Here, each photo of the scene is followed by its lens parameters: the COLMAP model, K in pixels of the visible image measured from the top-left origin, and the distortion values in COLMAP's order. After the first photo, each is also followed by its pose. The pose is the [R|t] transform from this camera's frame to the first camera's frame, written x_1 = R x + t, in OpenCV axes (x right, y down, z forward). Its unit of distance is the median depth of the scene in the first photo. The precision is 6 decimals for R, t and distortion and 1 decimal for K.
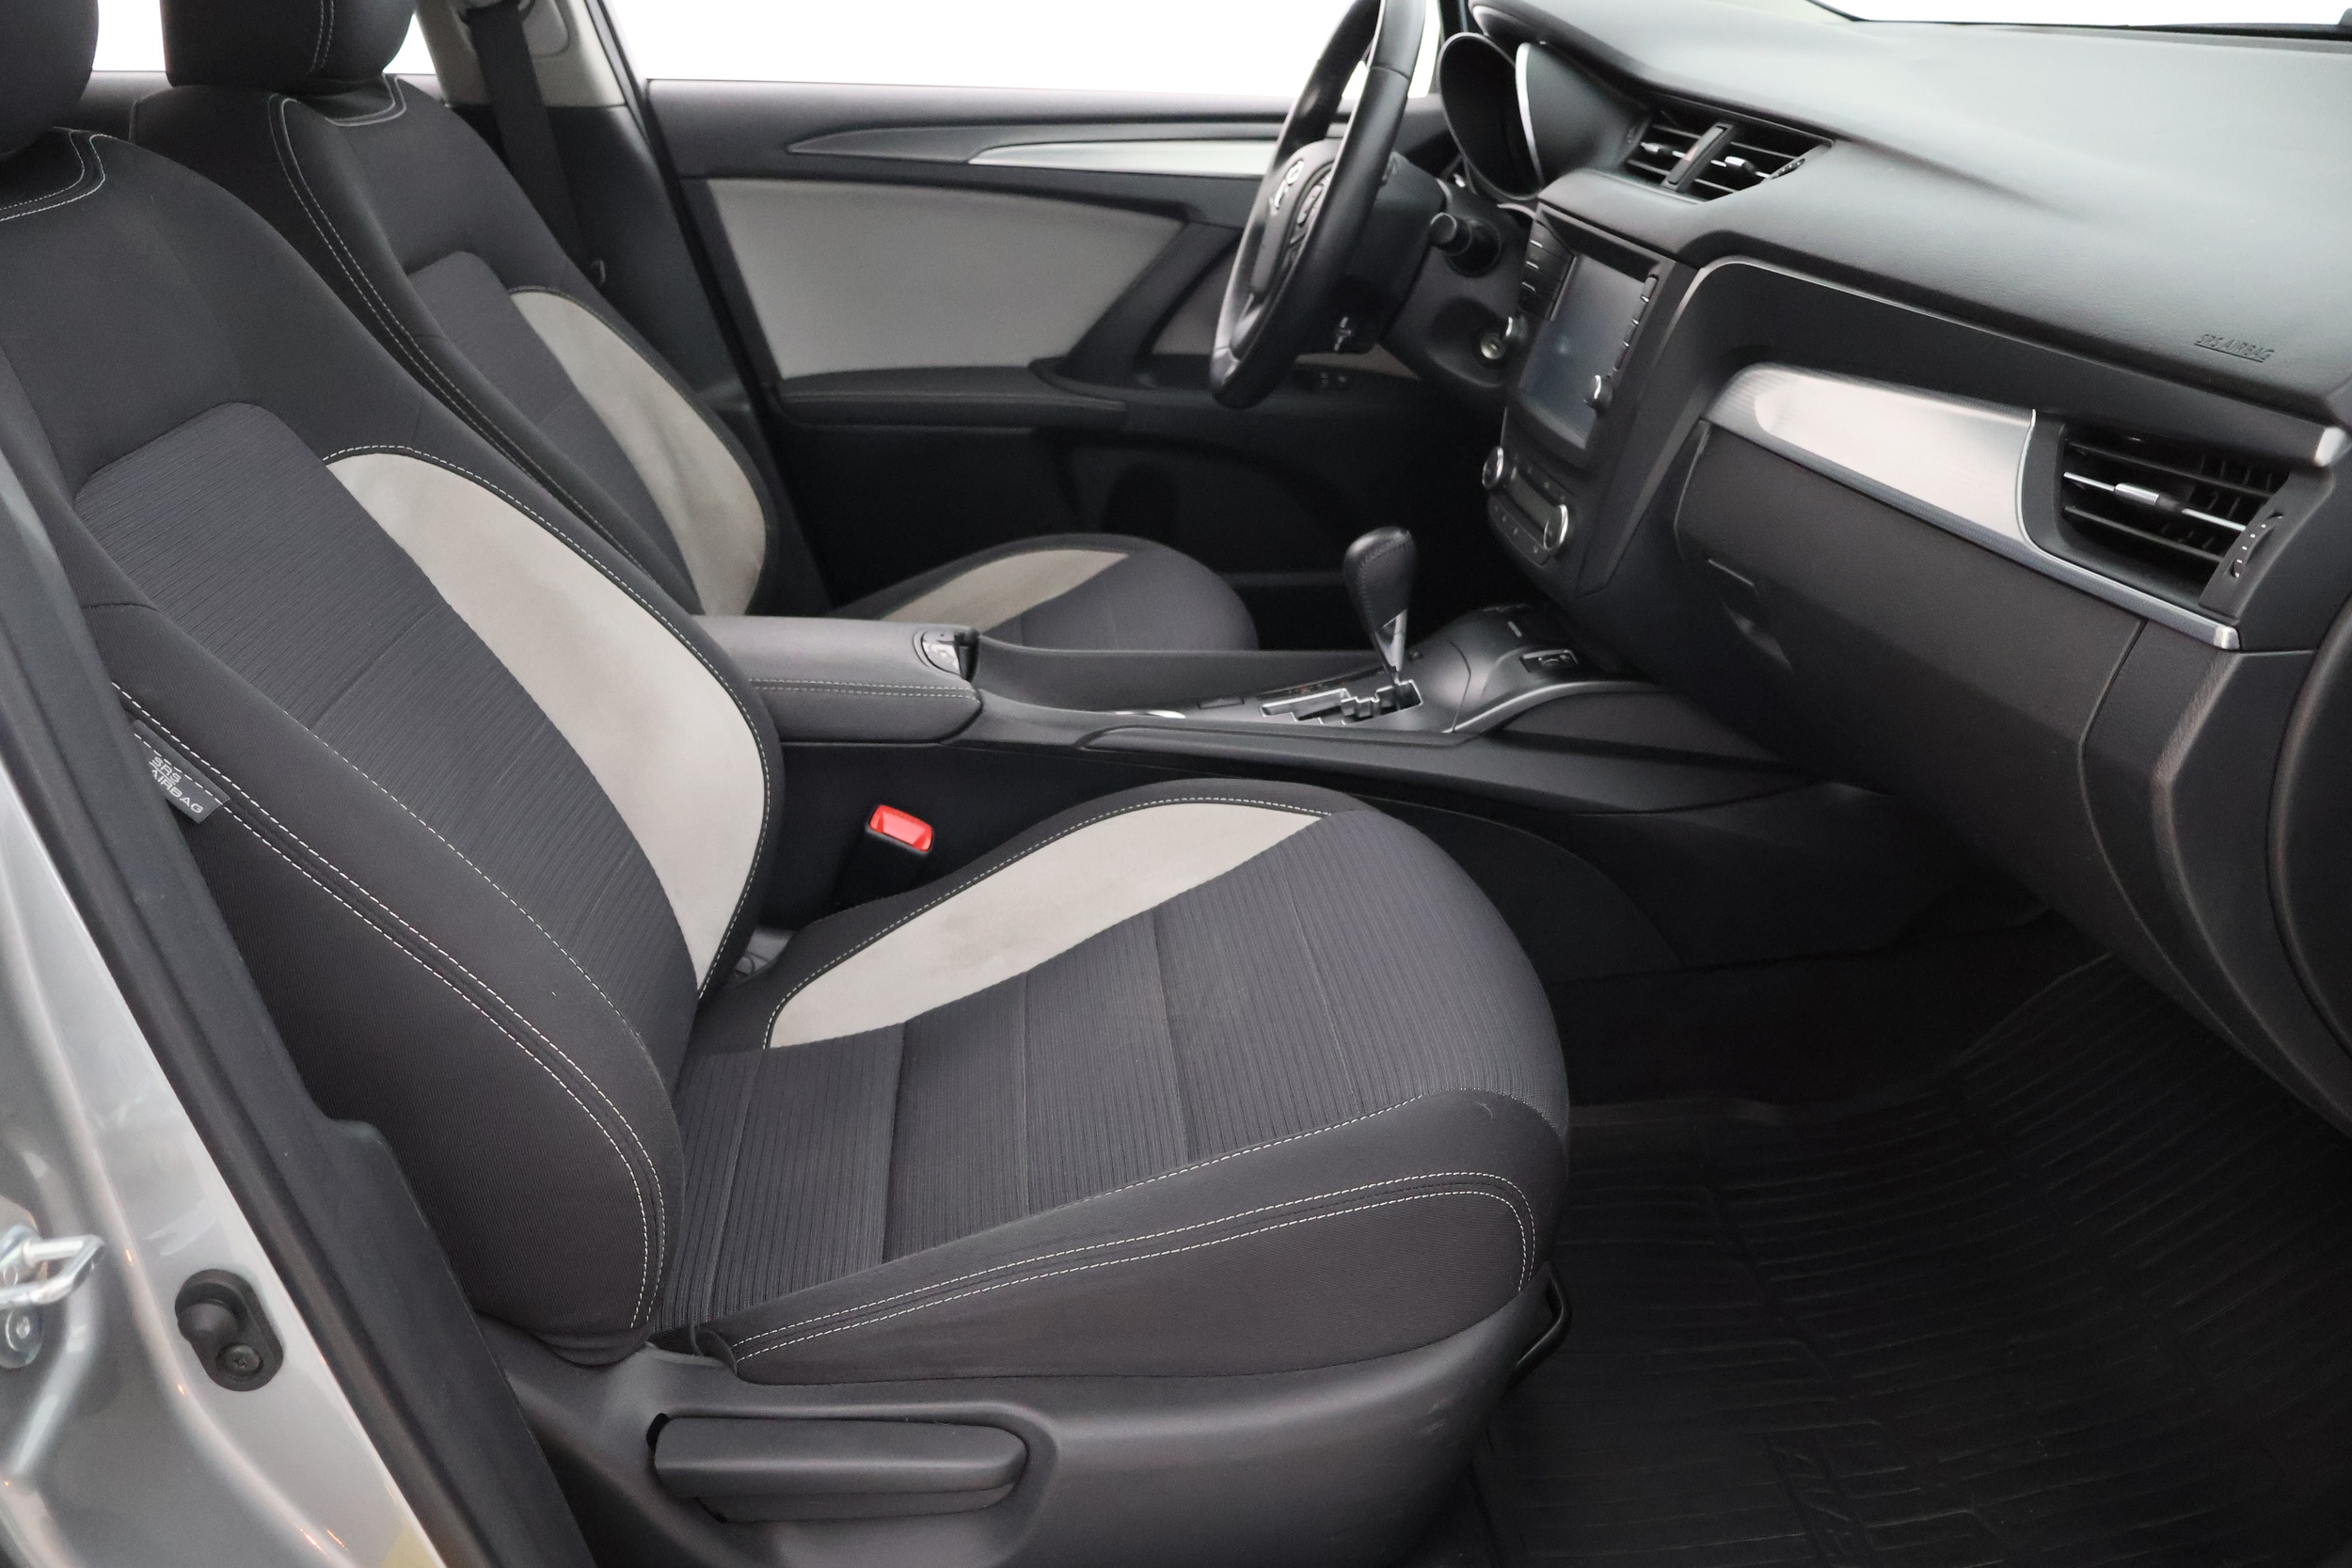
lens RADIAL K [[1914.1, 0, 1176.0], [0, 1914.1, 784.0], [0, 0, 1]] dist [-0.005373, -0.012008]
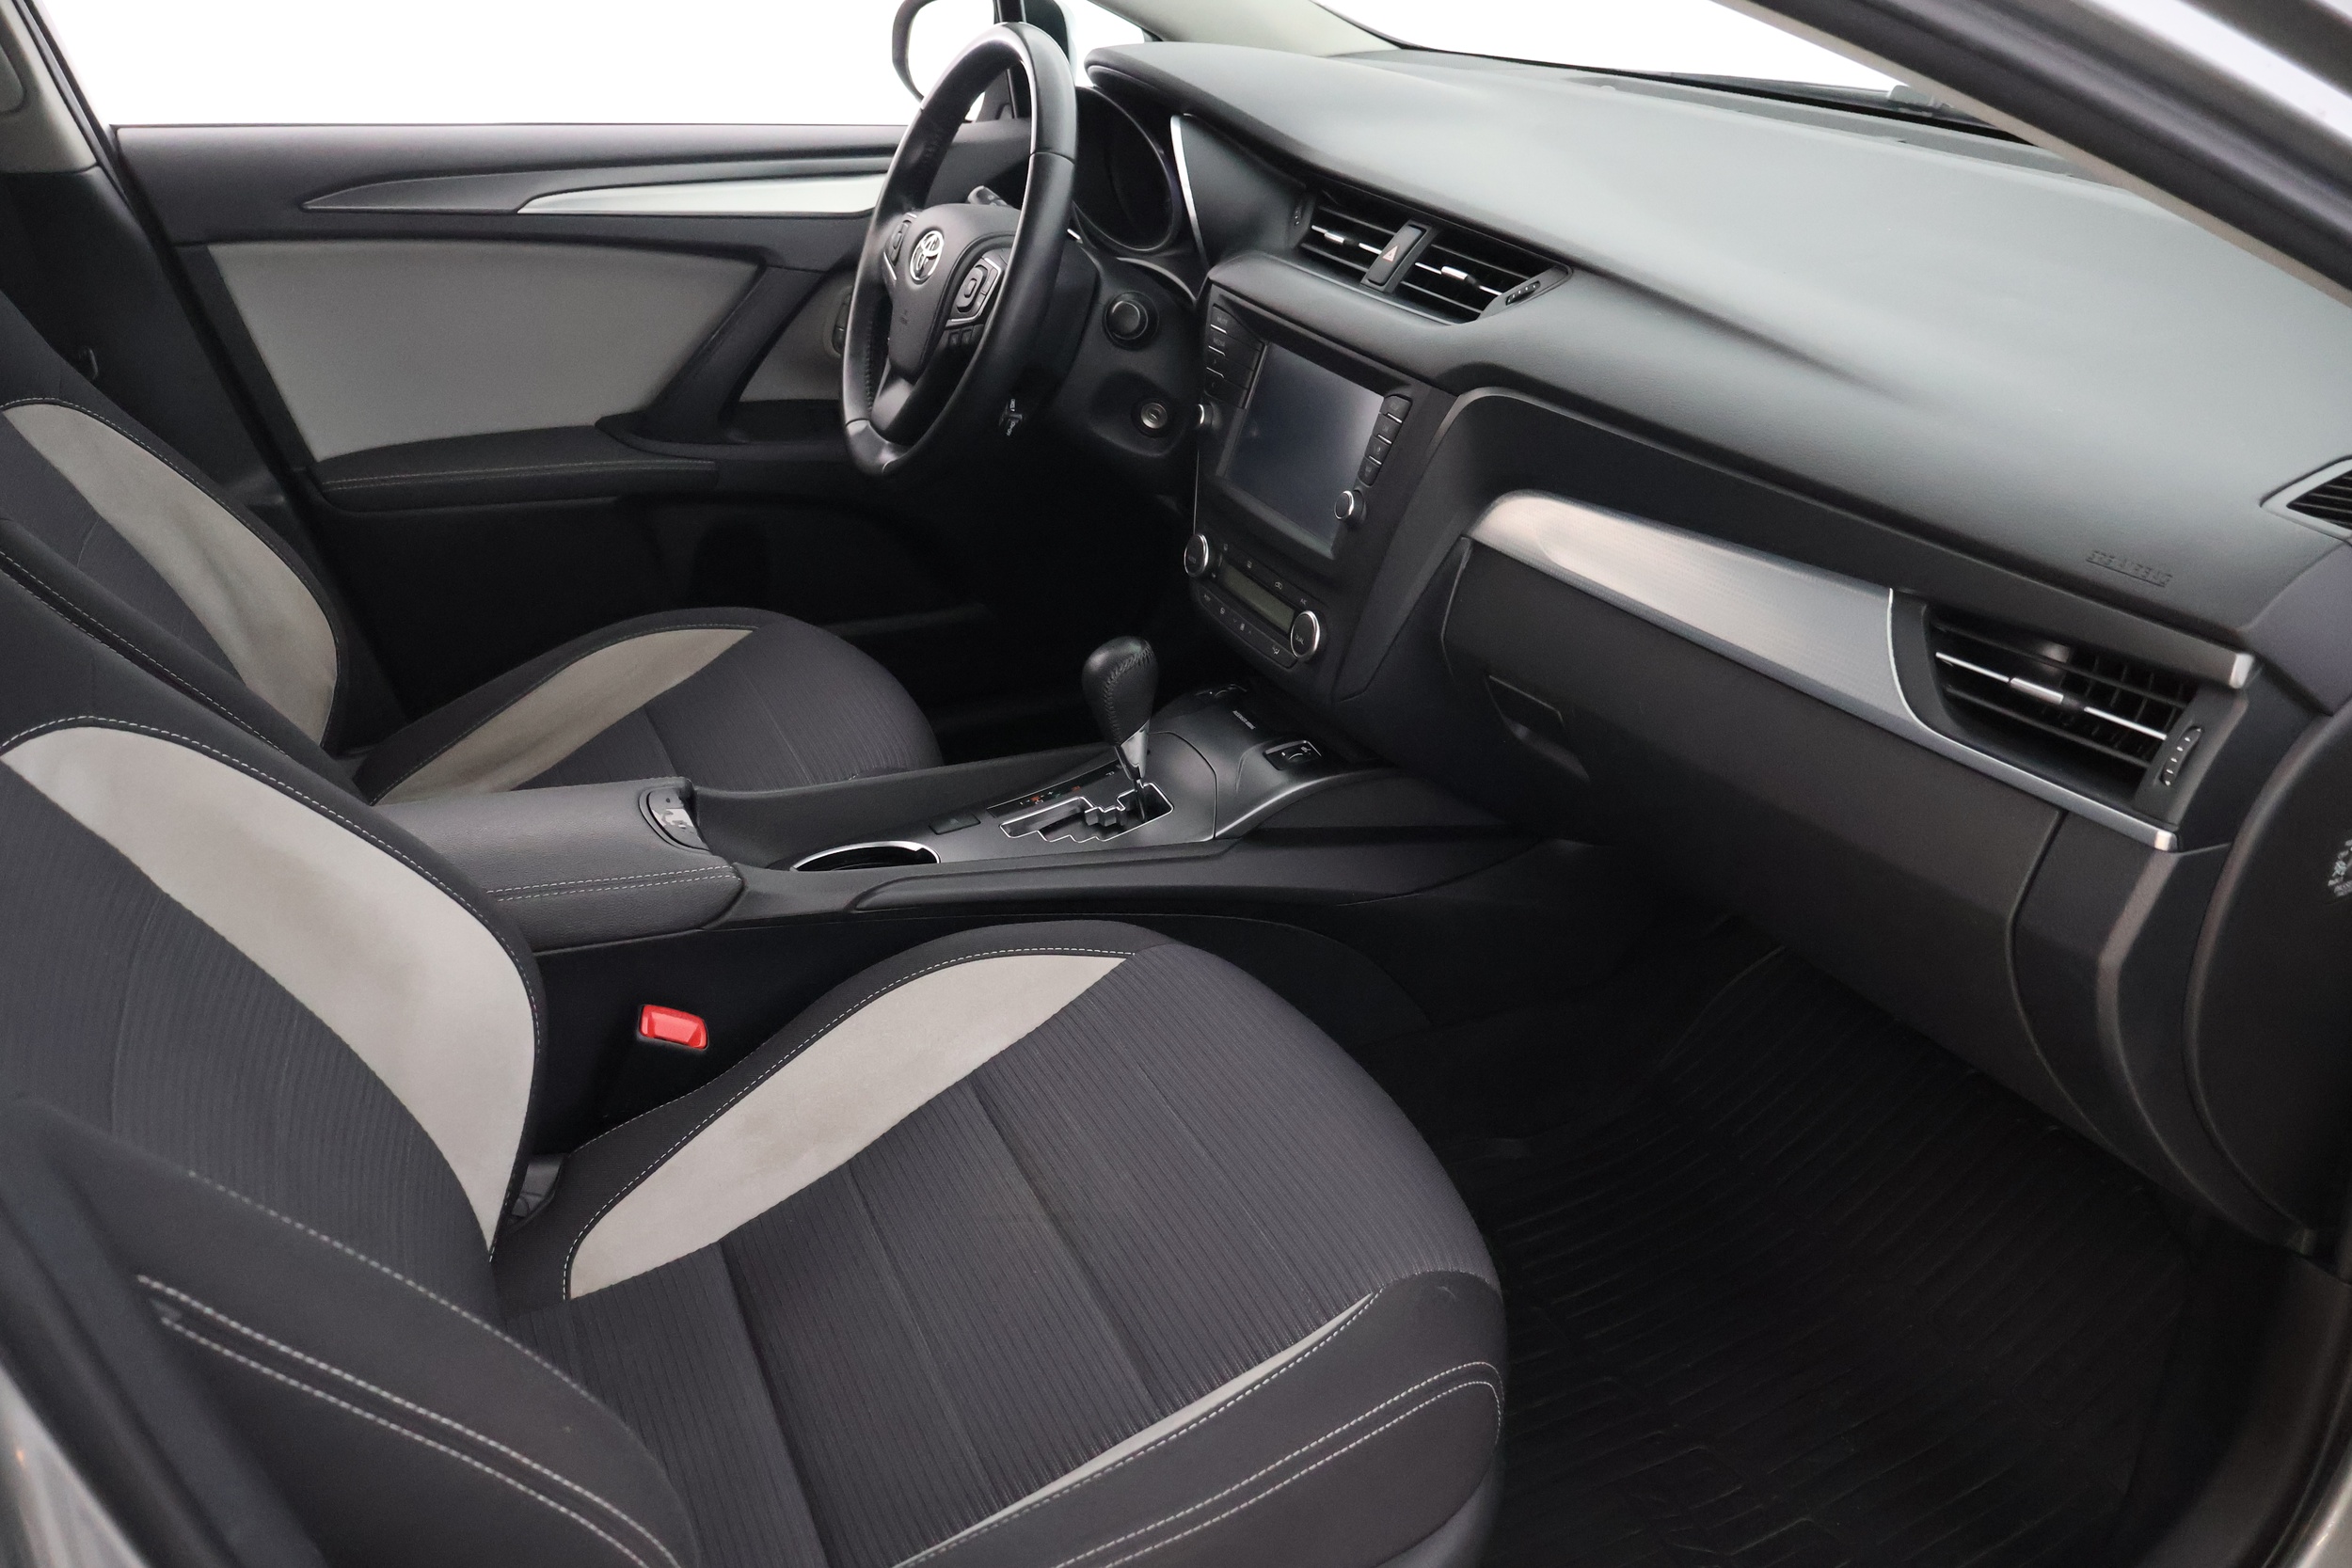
lens RADIAL K [[1914.1, 0, 1176.0], [0, 1914.1, 784.0], [0, 0, 1]] dist [-0.005373, -0.012008]
pose [[0.947542, -0.120456, 0.296065, -0.166777], [0.105147, 0.992186, 0.067161, -0.124886], [-0.301842, -0.032507, 0.952804, 0.053805]]
